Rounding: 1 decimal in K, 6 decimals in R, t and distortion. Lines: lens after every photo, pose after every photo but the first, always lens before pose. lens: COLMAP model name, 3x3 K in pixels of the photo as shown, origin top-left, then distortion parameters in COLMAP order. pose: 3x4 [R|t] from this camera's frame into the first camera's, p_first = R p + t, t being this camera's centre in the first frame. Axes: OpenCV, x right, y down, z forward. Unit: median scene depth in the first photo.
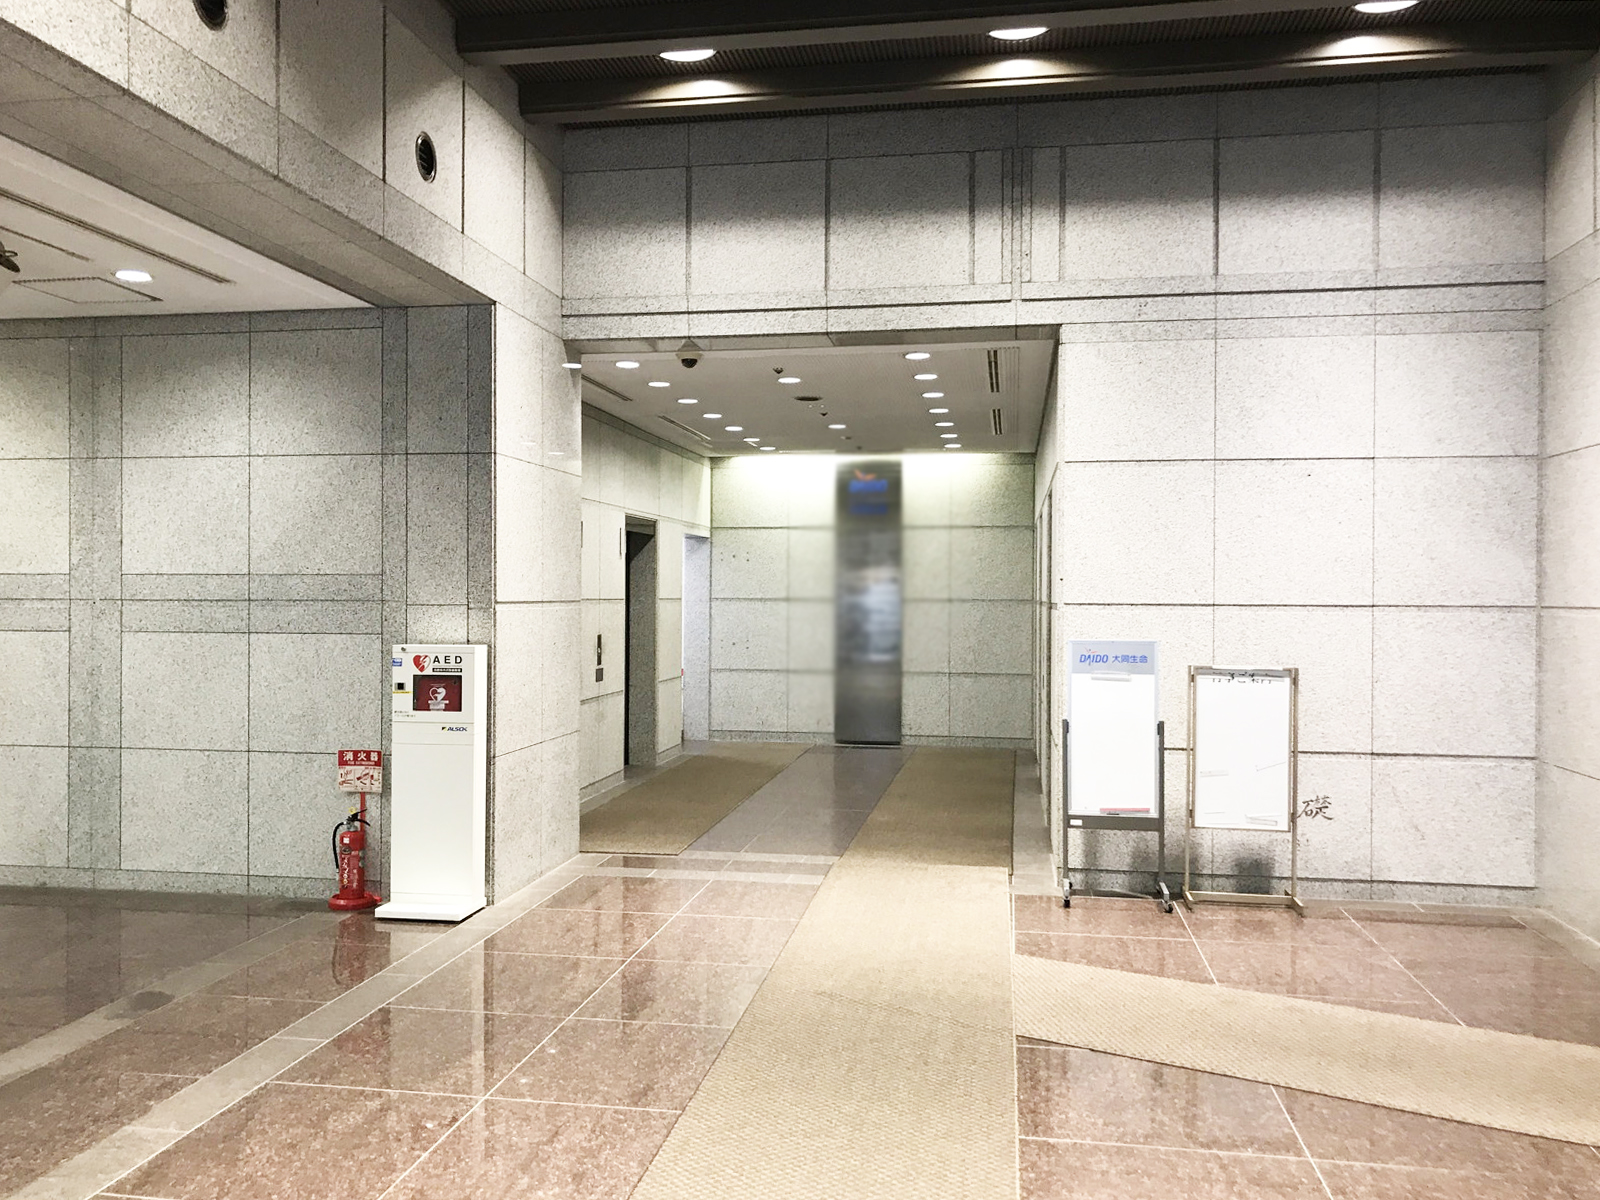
lens RADIAL K [[1332.7, 0, 795.1], [0, 1332.7, 599.5], [0, 0, 1]] dist [0.068460, -0.001465]
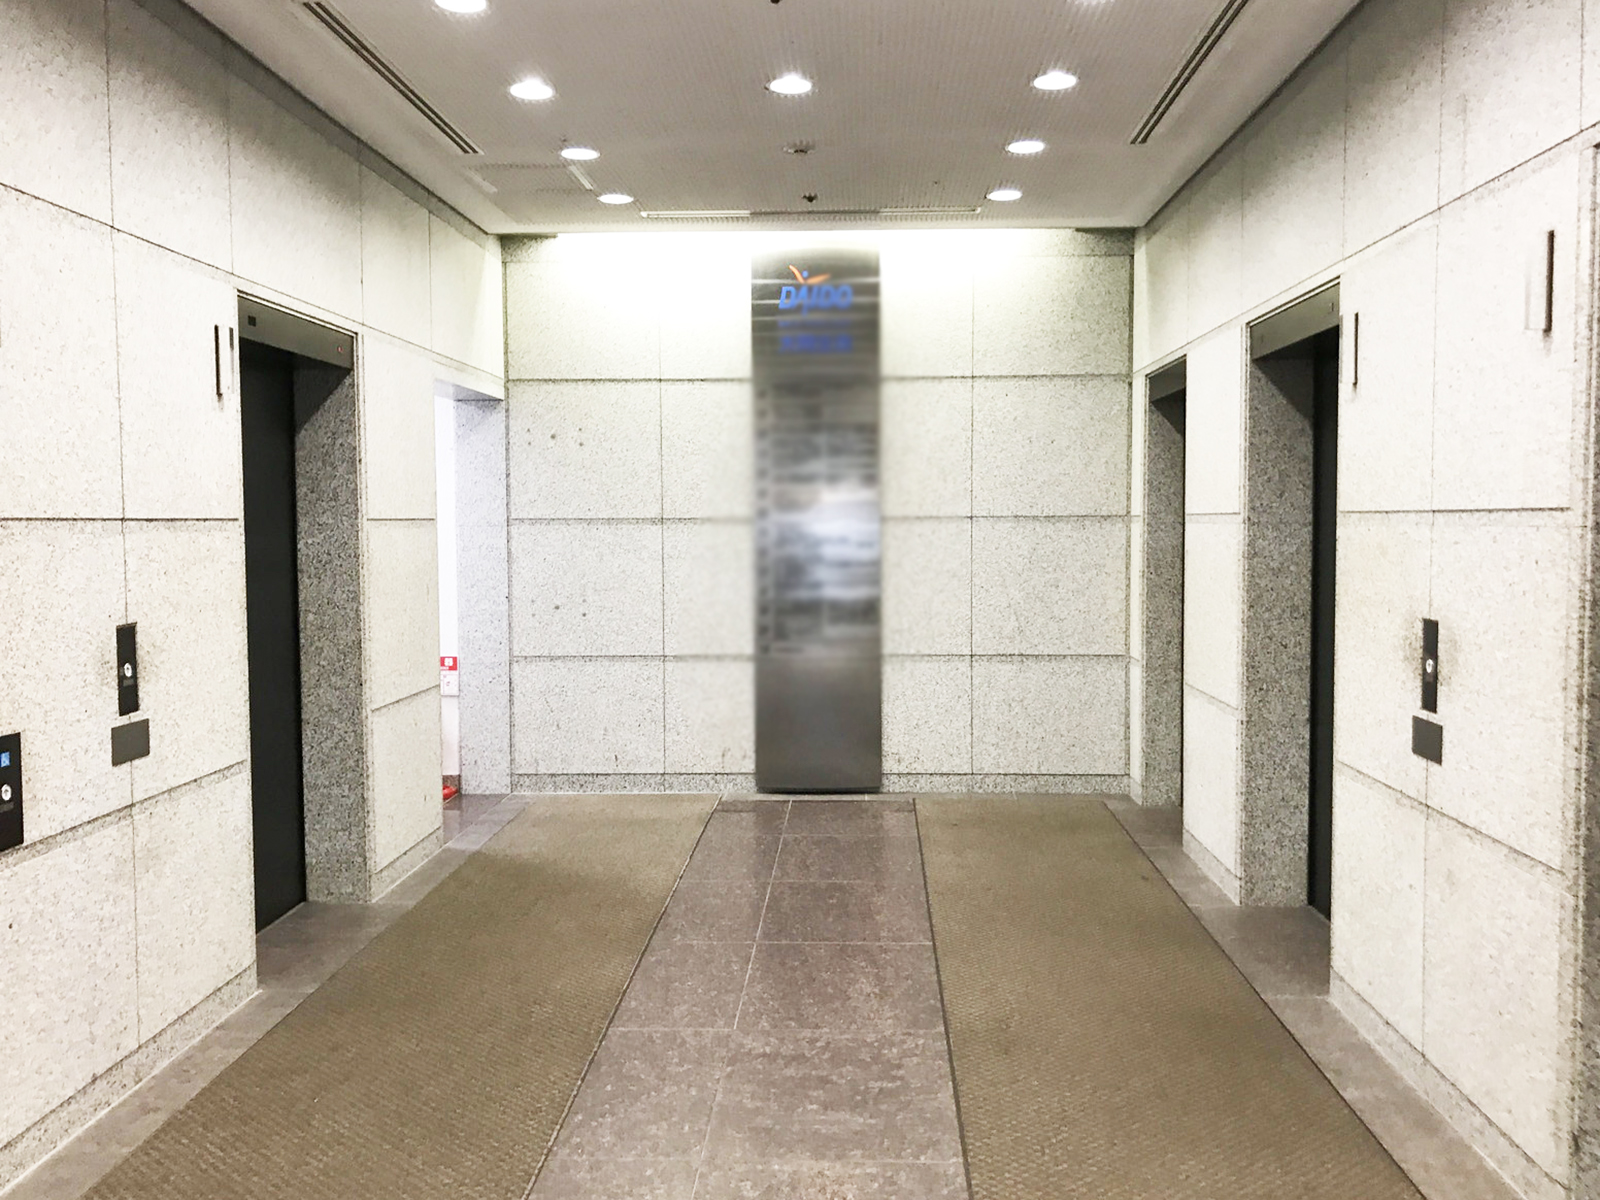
lens RADIAL K [[1332.7, 0, 813.2], [0, 1332.7, 587.4], [0, 0, 1]] dist [0.068460, -0.001465]
pose [[0.991858, -0.017443, 0.126147, -0.013048], [0.011523, 0.998805, 0.047504, 0.002270], [-0.126825, -0.045664, 0.990873, 0.482393]]
